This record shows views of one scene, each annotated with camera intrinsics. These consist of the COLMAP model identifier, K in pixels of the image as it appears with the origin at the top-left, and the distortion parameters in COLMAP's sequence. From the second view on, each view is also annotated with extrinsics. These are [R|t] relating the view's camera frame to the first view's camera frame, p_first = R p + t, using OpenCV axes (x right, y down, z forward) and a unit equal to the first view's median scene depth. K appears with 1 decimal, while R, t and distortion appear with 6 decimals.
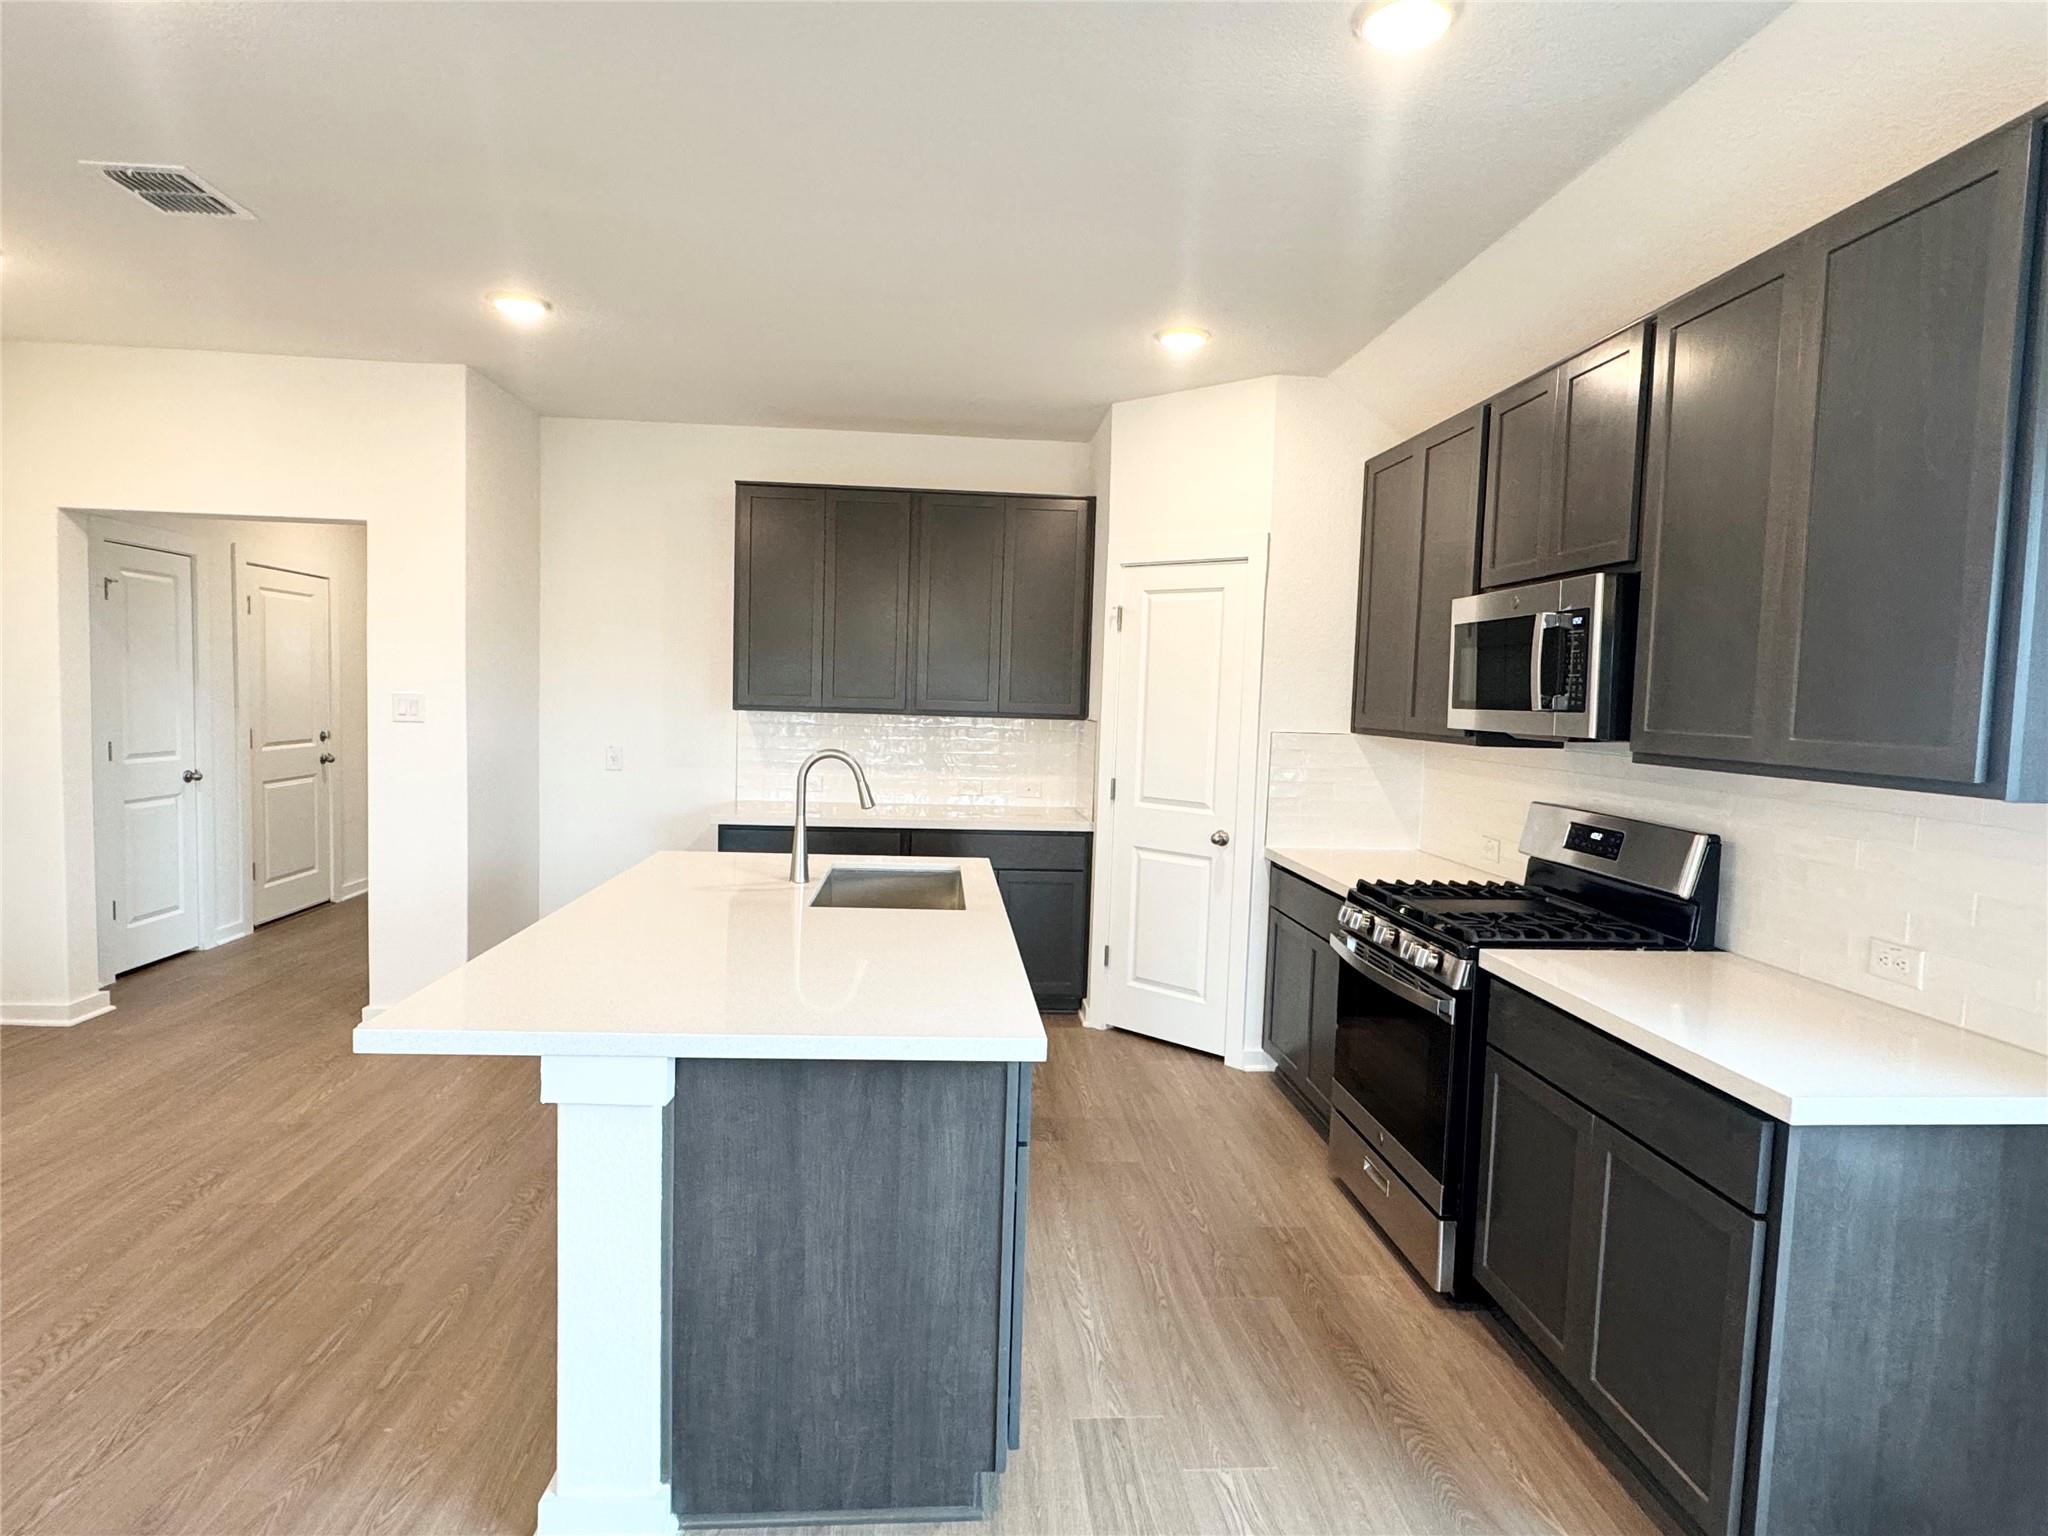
lens RADIAL K [[1092.0, 0, 1021.7], [0, 1092.0, 764.4], [0, 0, 1]] dist [-0.002164, -0.000842]
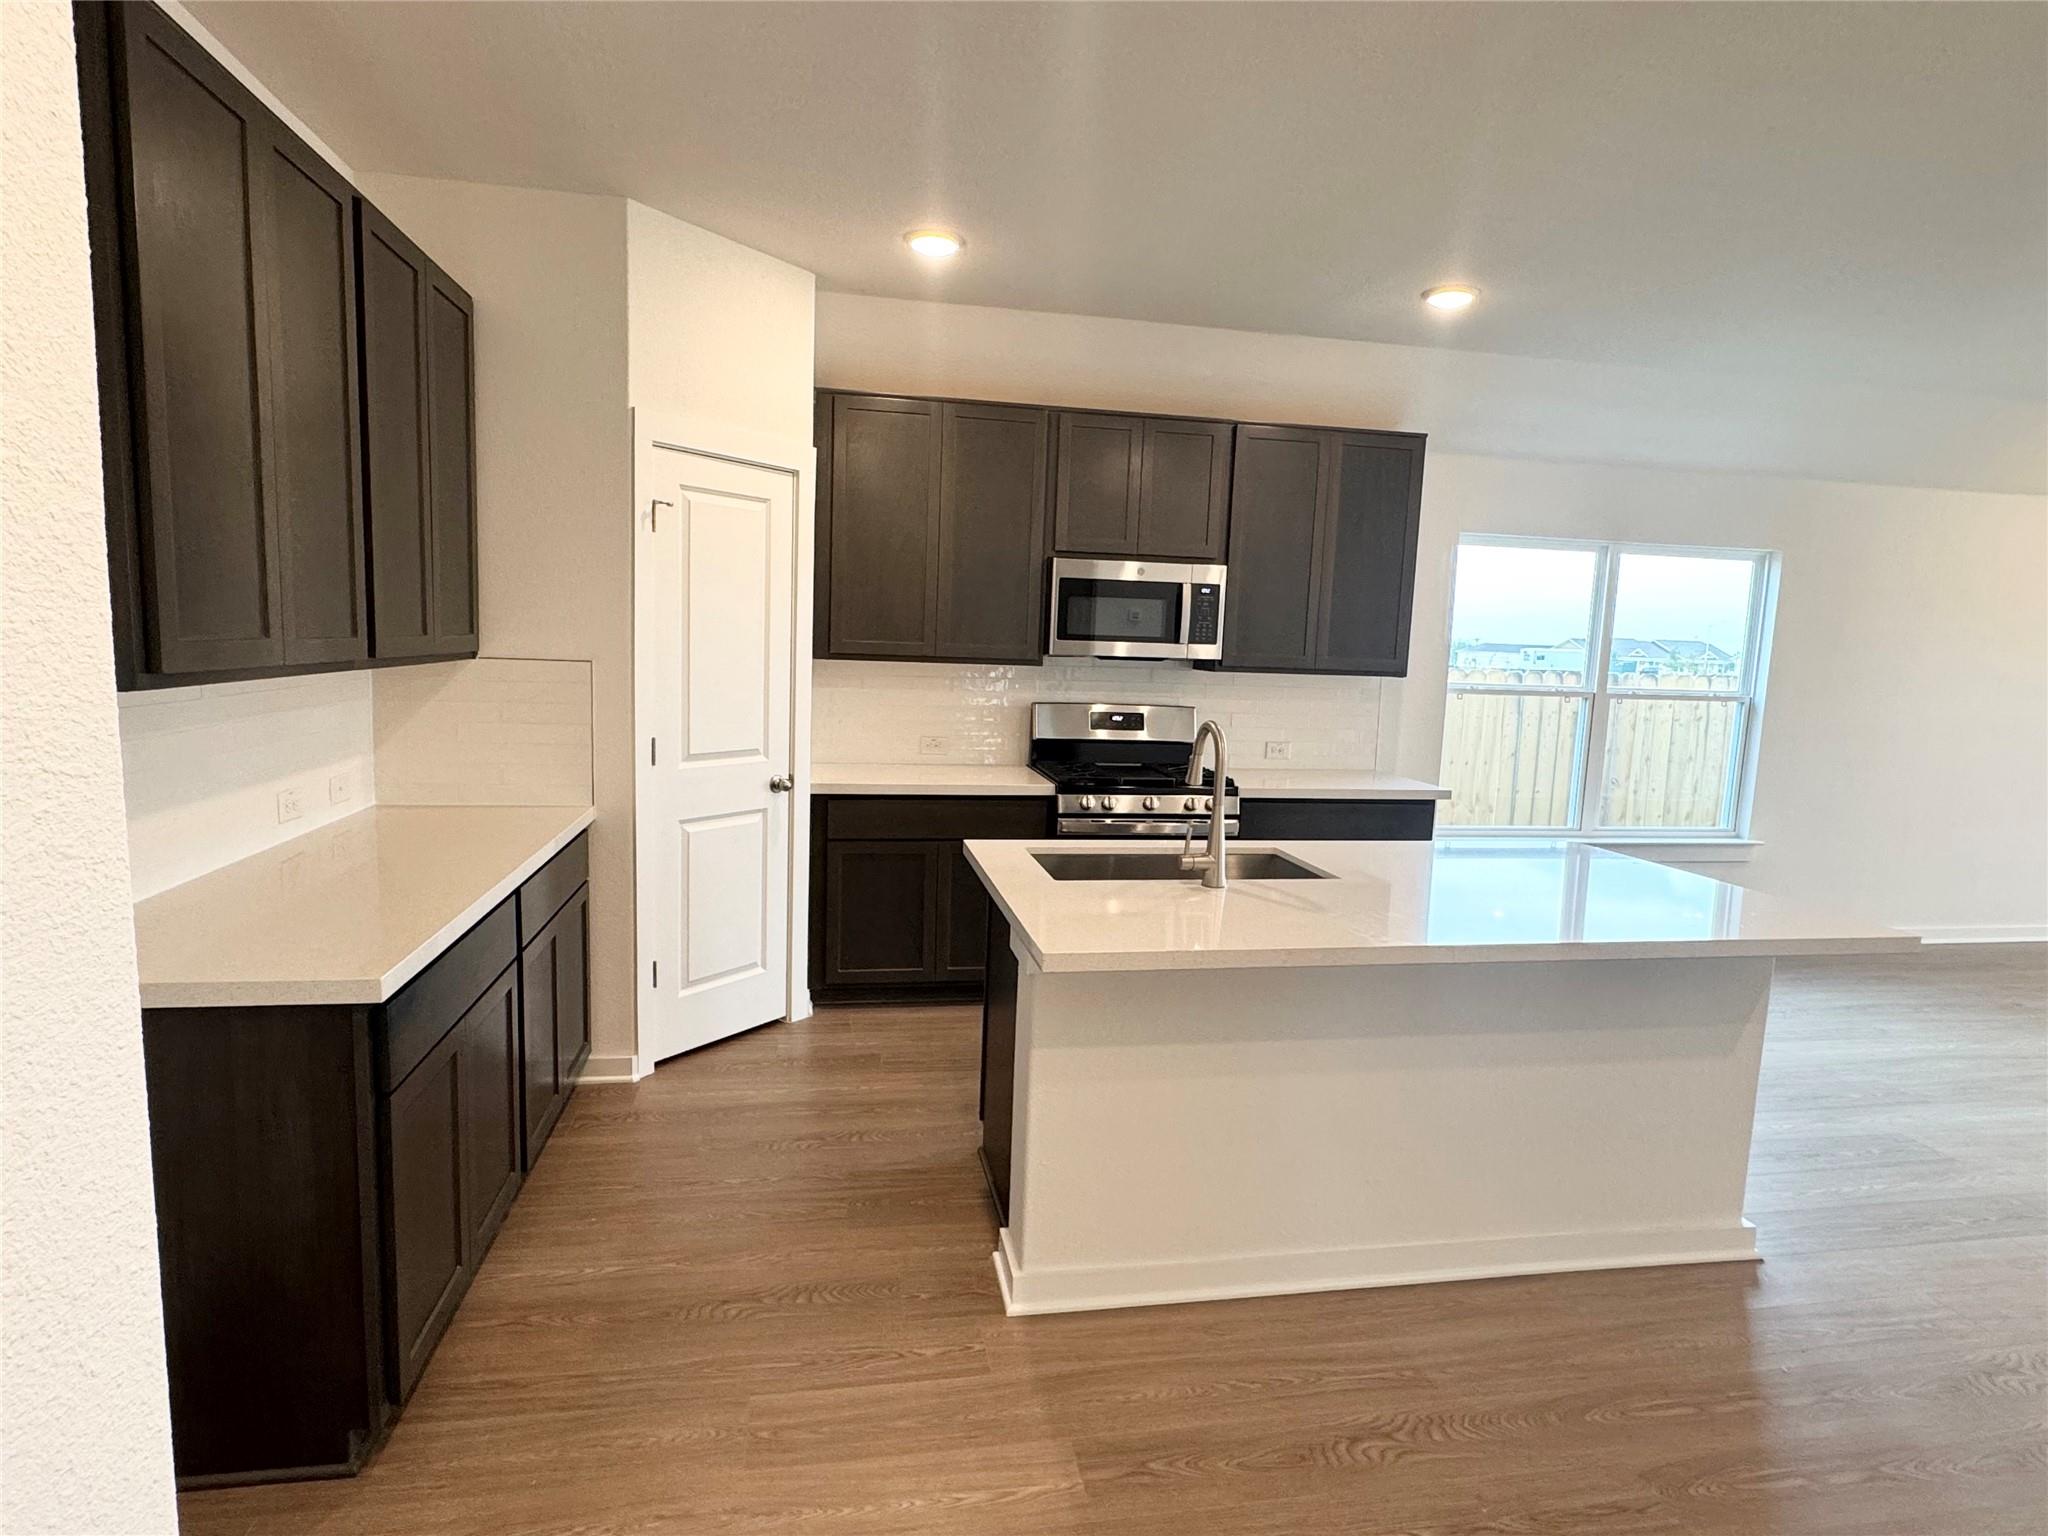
lens RADIAL K [[1092.0, 0, 1021.7], [0, 1092.0, 764.4], [0, 0, 1]] dist [-0.002164, -0.000842]
pose [[-0.101558, -0.158615, 0.982103, -1.024274], [0.023090, 0.986566, 0.161724, -0.127229], [-0.994562, 0.039101, -0.096531, 1.273789]]
